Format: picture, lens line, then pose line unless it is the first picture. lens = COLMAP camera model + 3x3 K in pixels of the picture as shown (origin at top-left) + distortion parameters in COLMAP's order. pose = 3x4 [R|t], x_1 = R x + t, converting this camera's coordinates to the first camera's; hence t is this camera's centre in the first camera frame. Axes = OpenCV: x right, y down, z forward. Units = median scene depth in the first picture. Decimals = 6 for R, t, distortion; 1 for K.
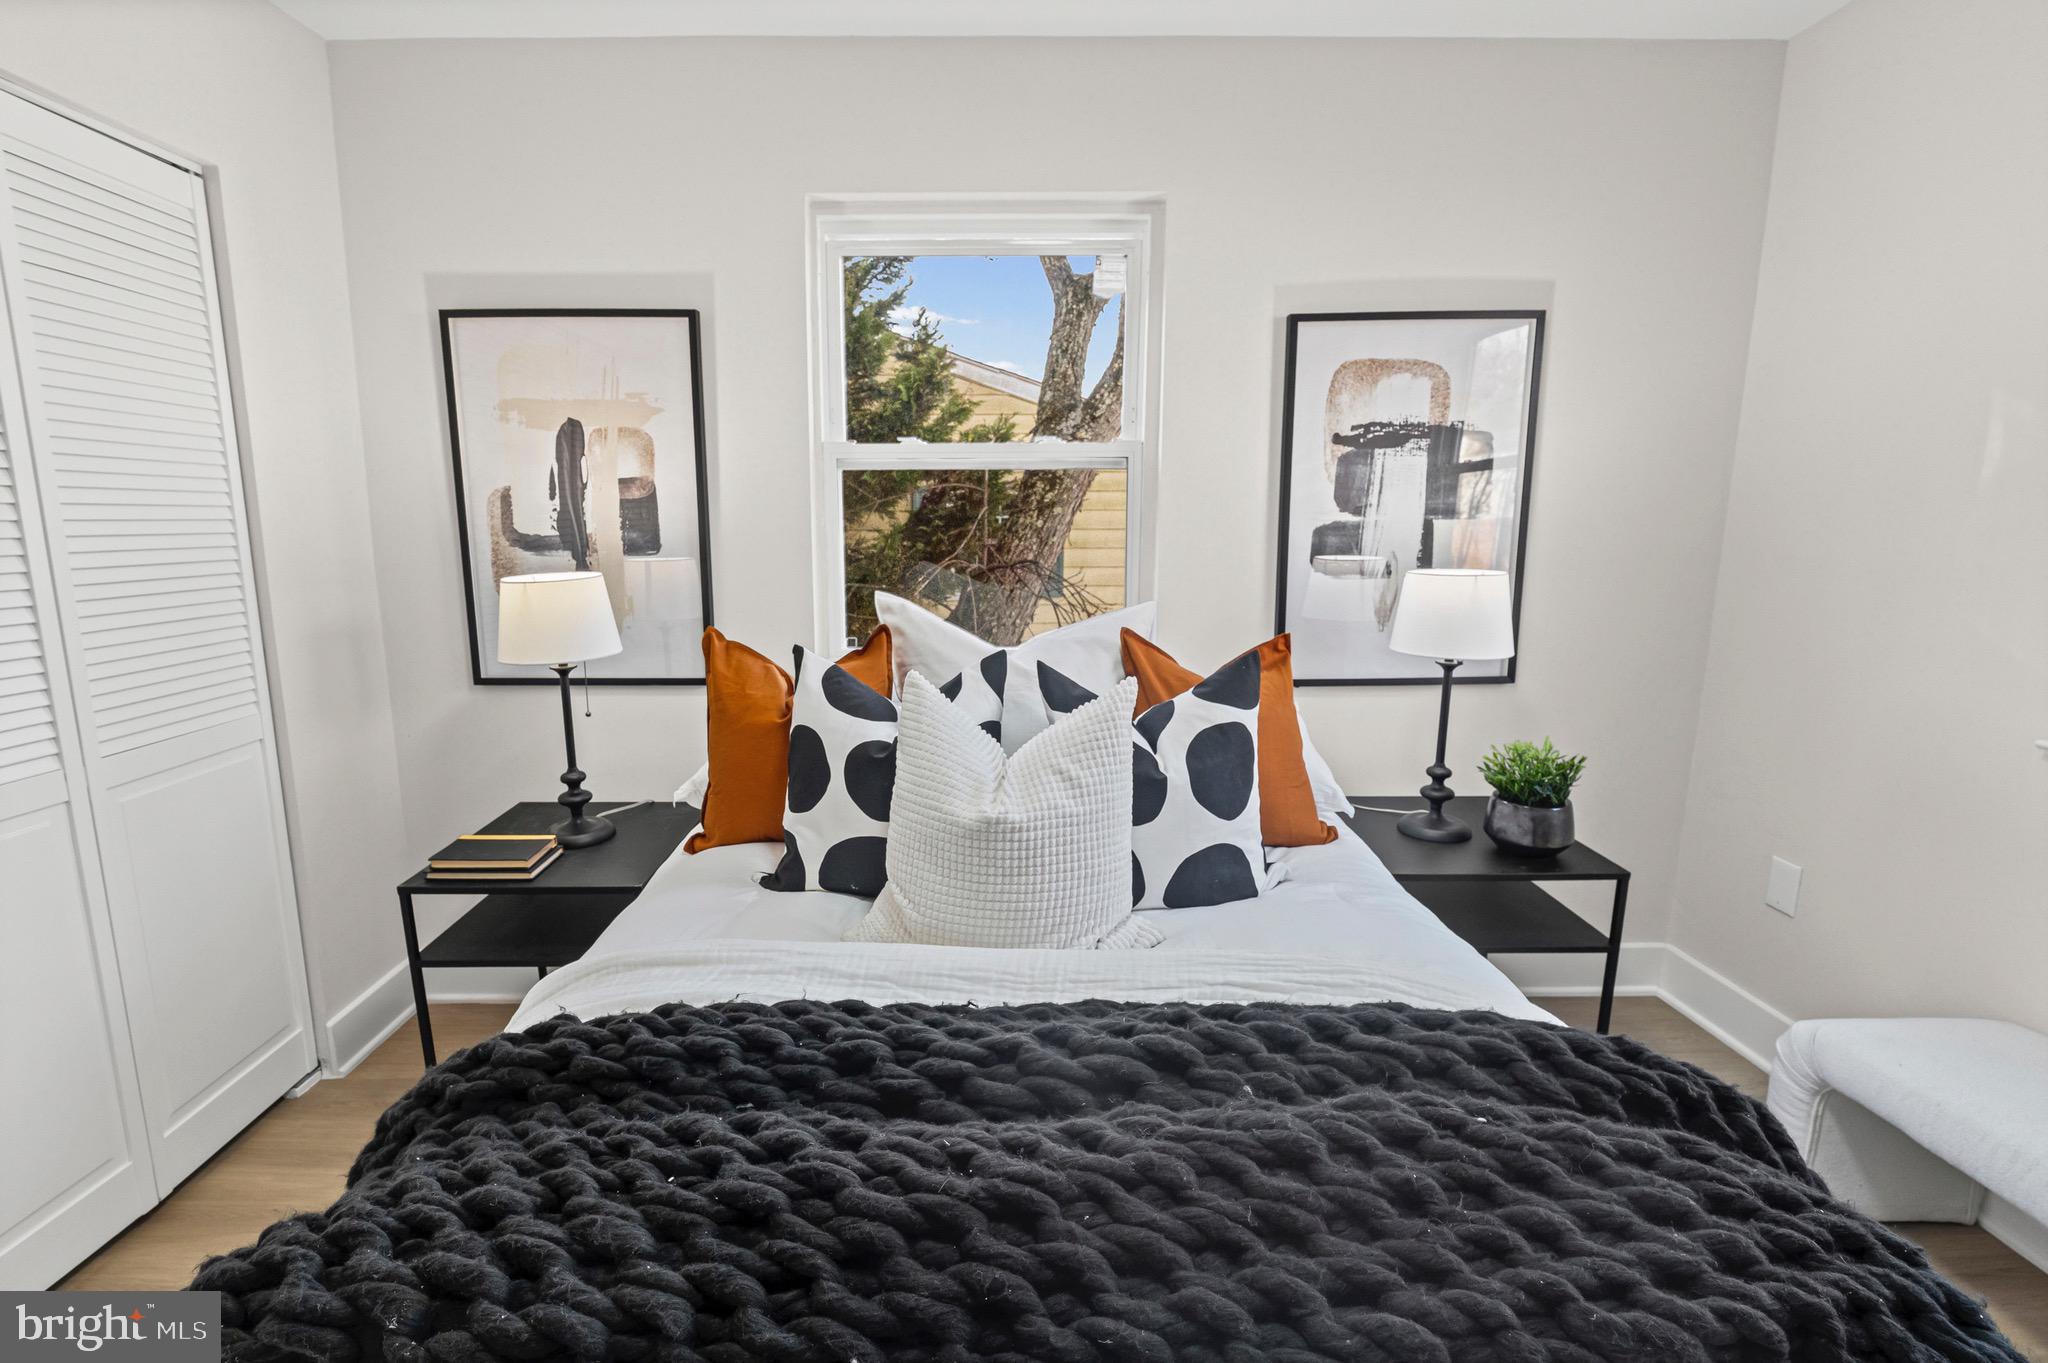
lens RADIAL K [[895.5, 0, 1021.3], [0, 895.5, 691.3], [0, 0, 1]] dist [-0.004325, -0.000333]
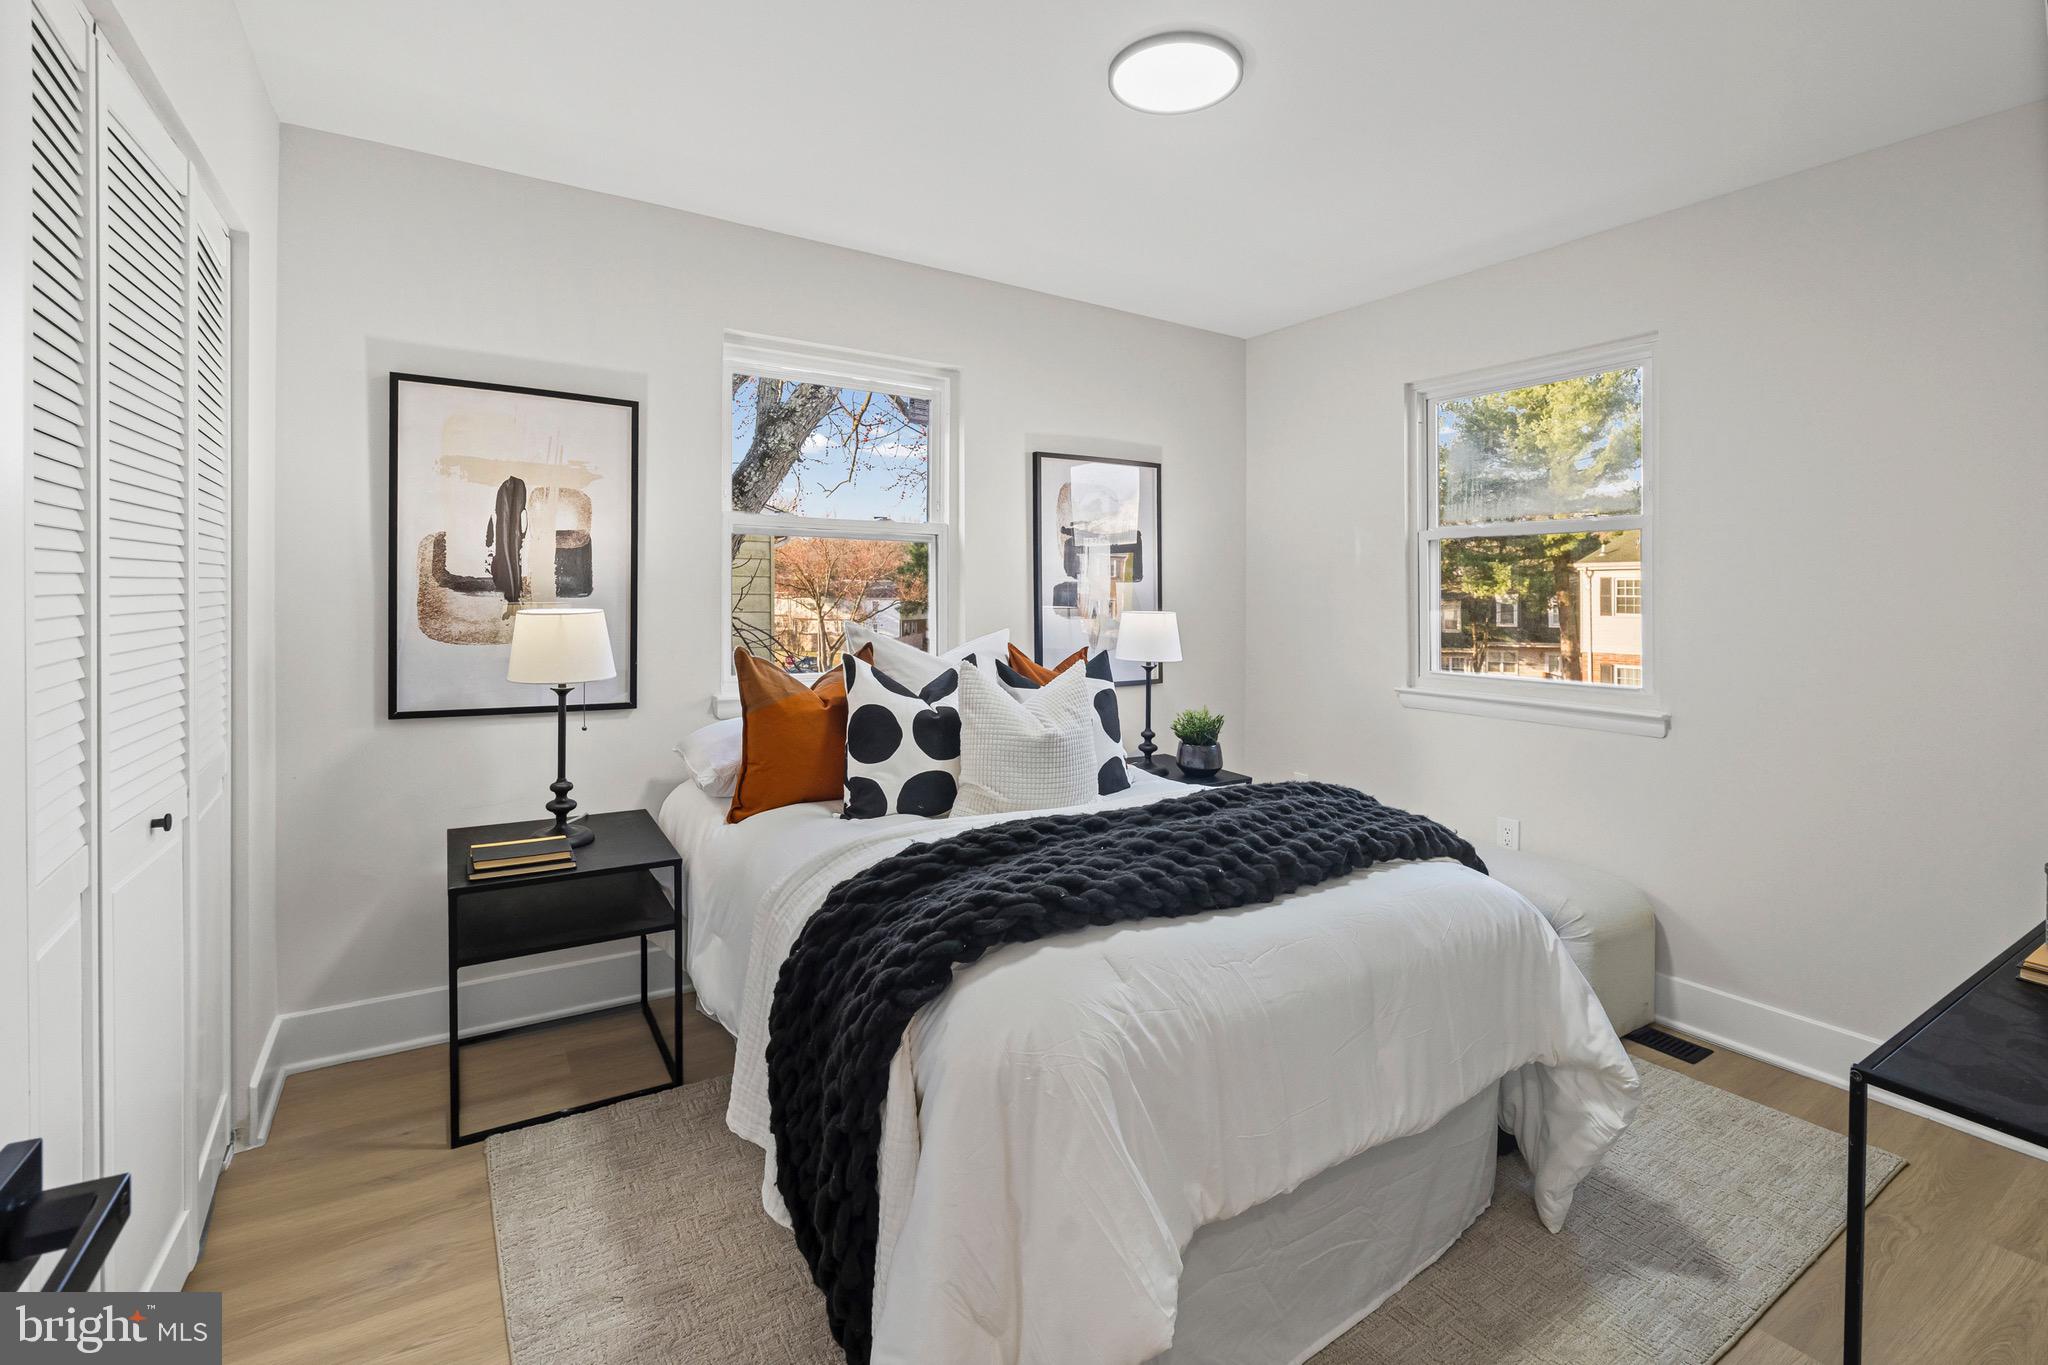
lens RADIAL K [[933.0, 0, 1025.8], [0, 933.0, 619.3], [0, 0, 1]] dist [-0.001645, -0.000052]
pose [[0.842483, 0.001497, 0.538721, -0.589891], [0.084514, 0.987247, -0.134912, 0.088370], [-0.532053, 0.159191, 0.831612, -0.304134]]
